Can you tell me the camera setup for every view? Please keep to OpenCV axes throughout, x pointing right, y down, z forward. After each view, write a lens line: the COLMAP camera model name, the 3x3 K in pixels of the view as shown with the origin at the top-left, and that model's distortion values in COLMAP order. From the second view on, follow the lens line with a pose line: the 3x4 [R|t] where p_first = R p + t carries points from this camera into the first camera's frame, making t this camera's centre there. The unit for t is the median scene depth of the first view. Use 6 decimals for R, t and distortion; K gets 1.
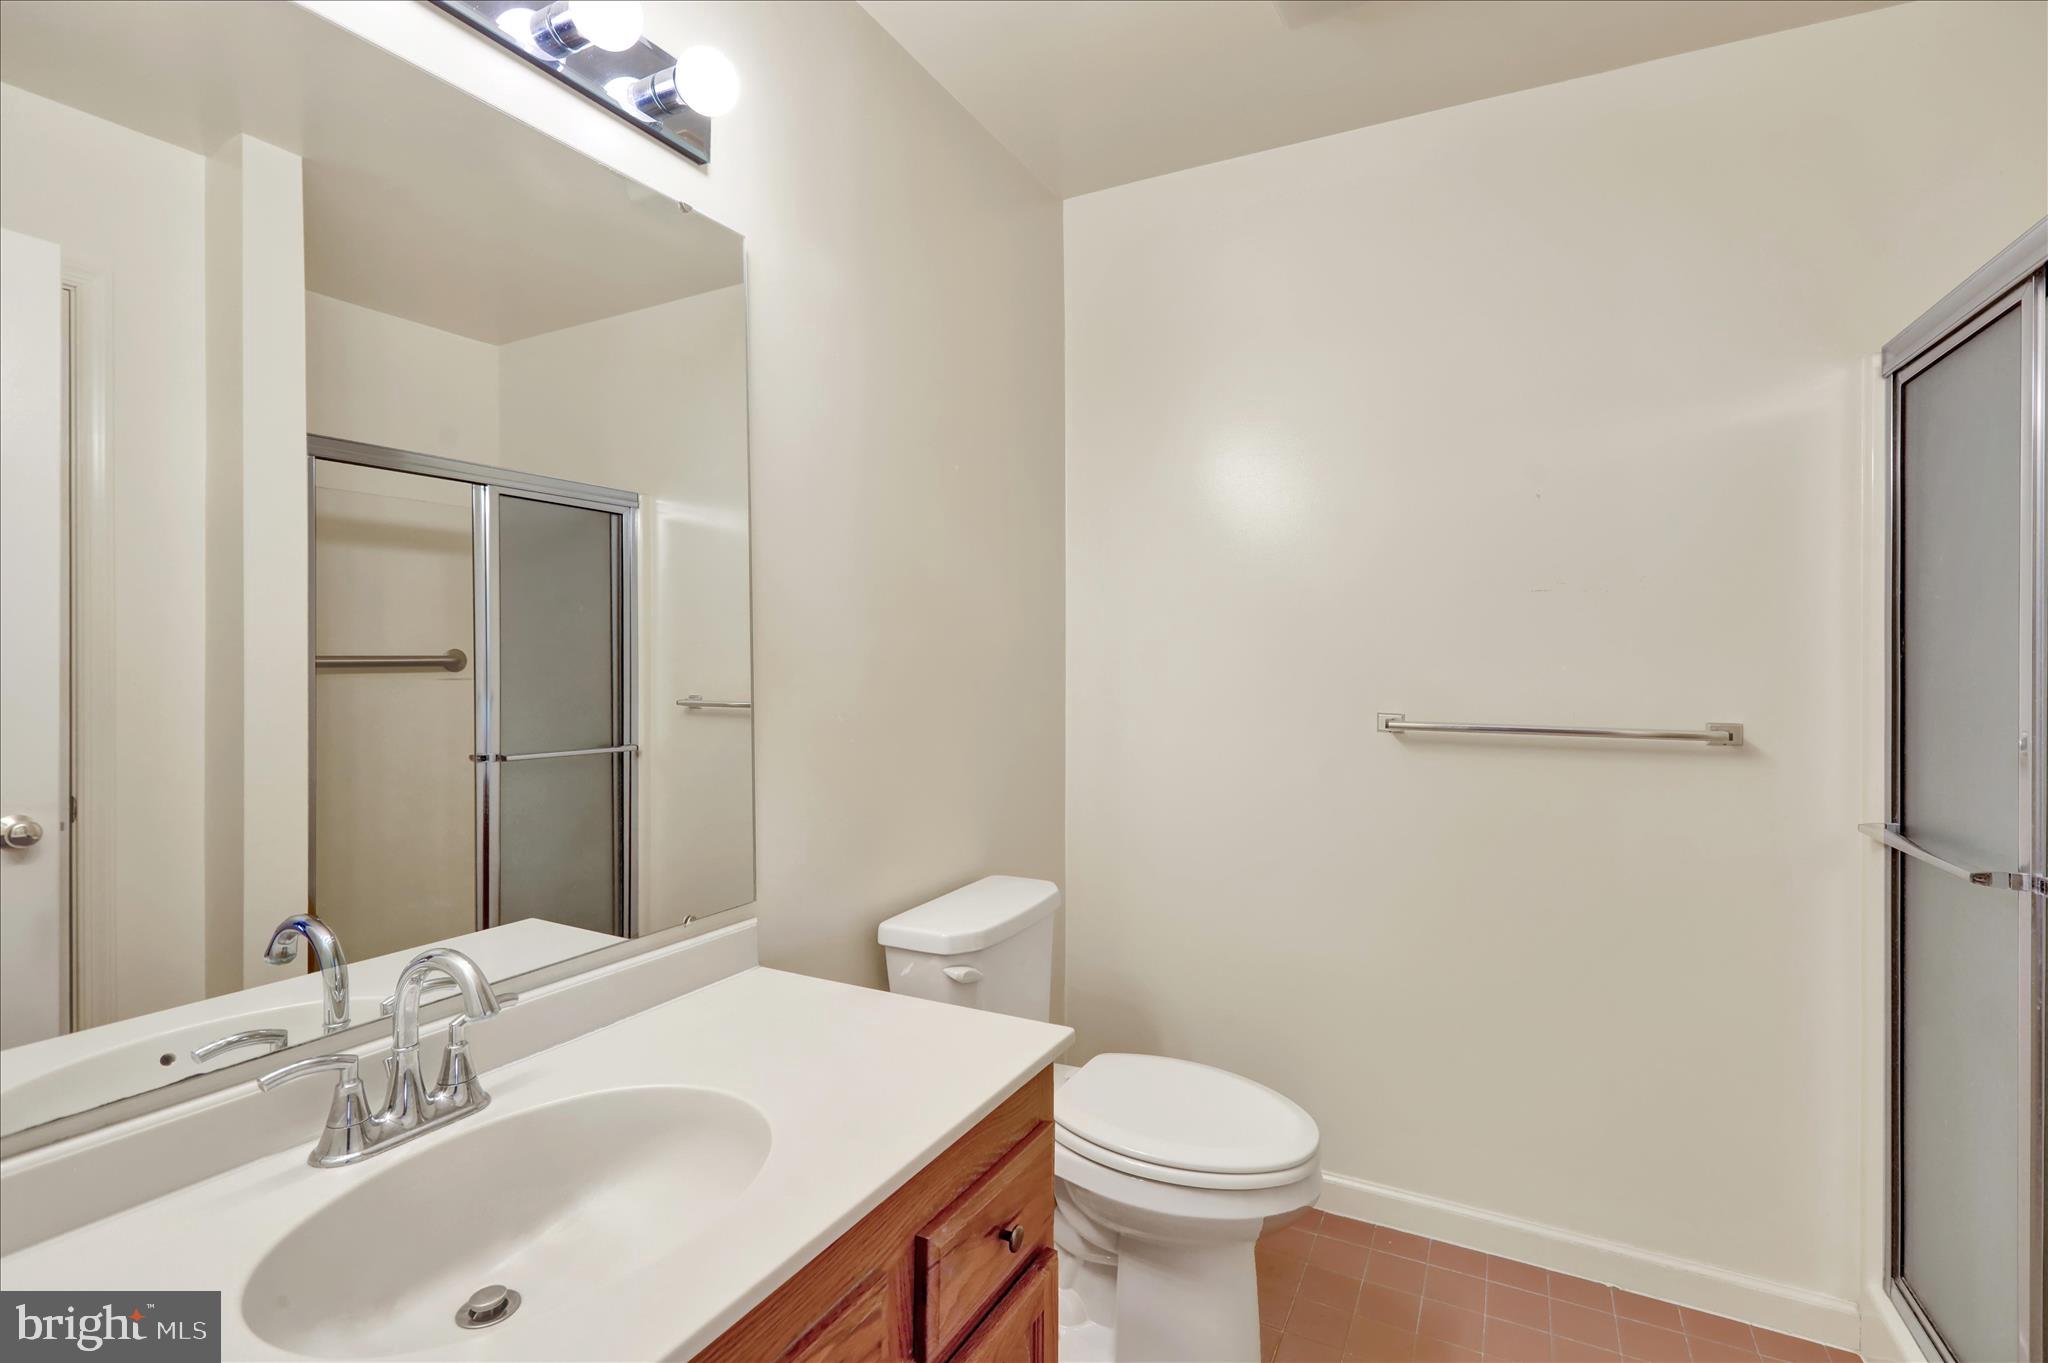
lens RADIAL K [[936.0, 0, 1034.2], [0, 936.0, 677.5], [0, 0, 1]] dist [0.000170, 0.000405]
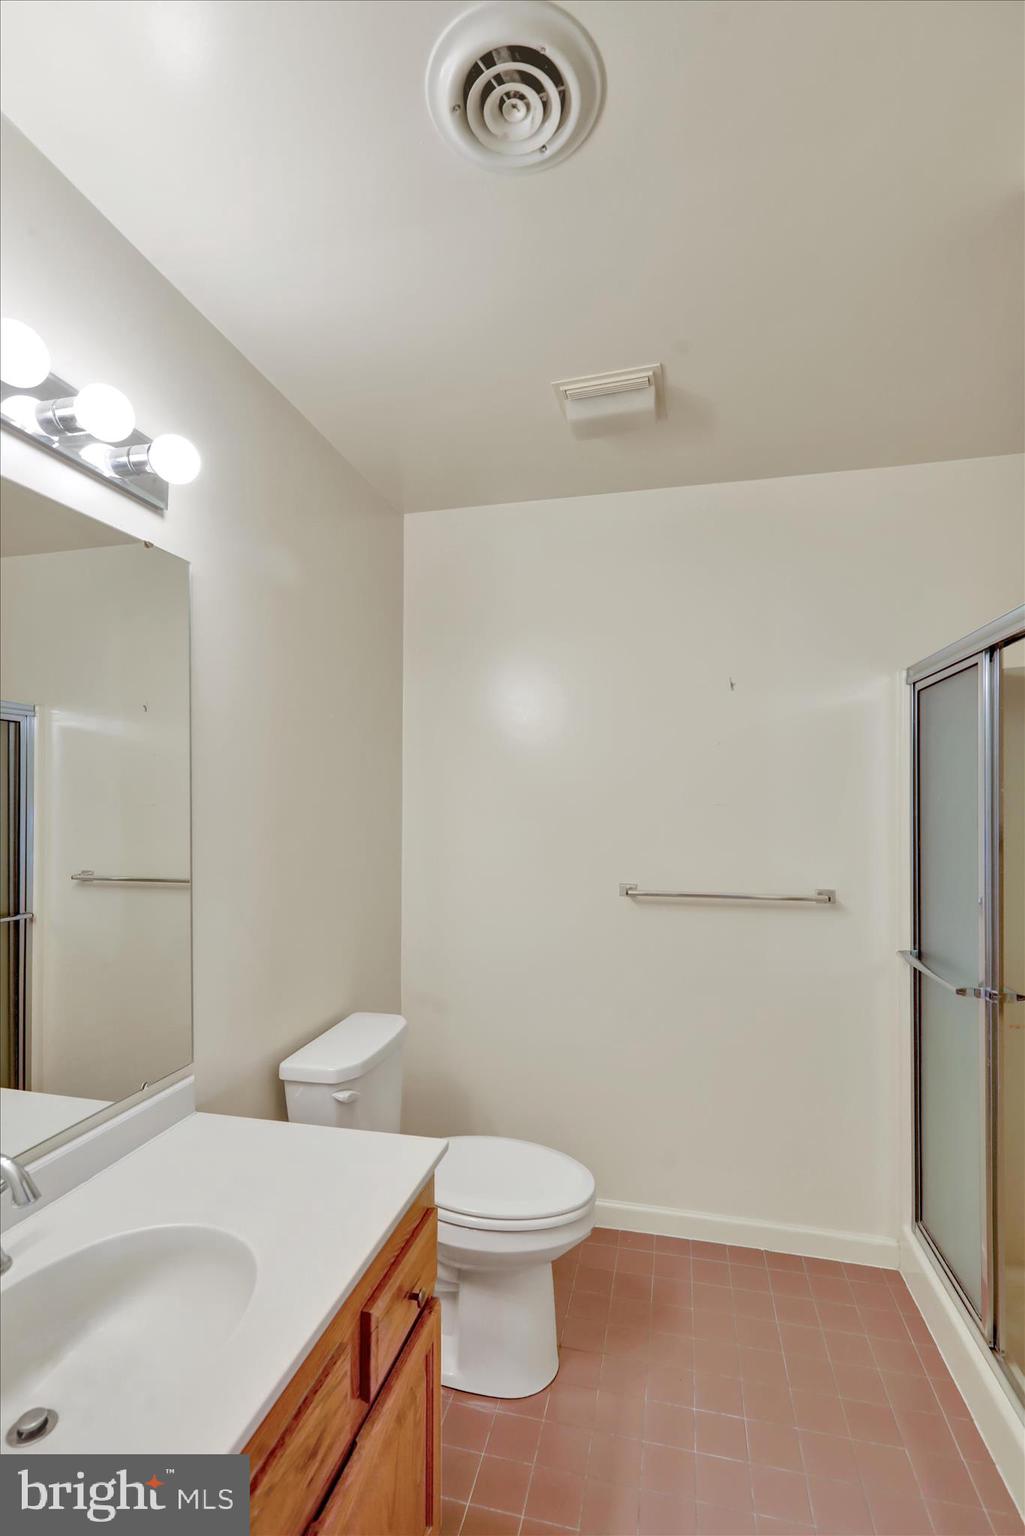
lens RADIAL K [[715.7, 0, 509.9], [0, 715.7, 810.7], [0, 0, 1]] dist [0.014211, -0.007484]
pose [[0.969644, -0.004149, 0.244485, -0.102818], [0.004647, 0.999988, -0.001458, -0.099550], [-0.244476, 0.002550, 0.969652, -0.074243]]
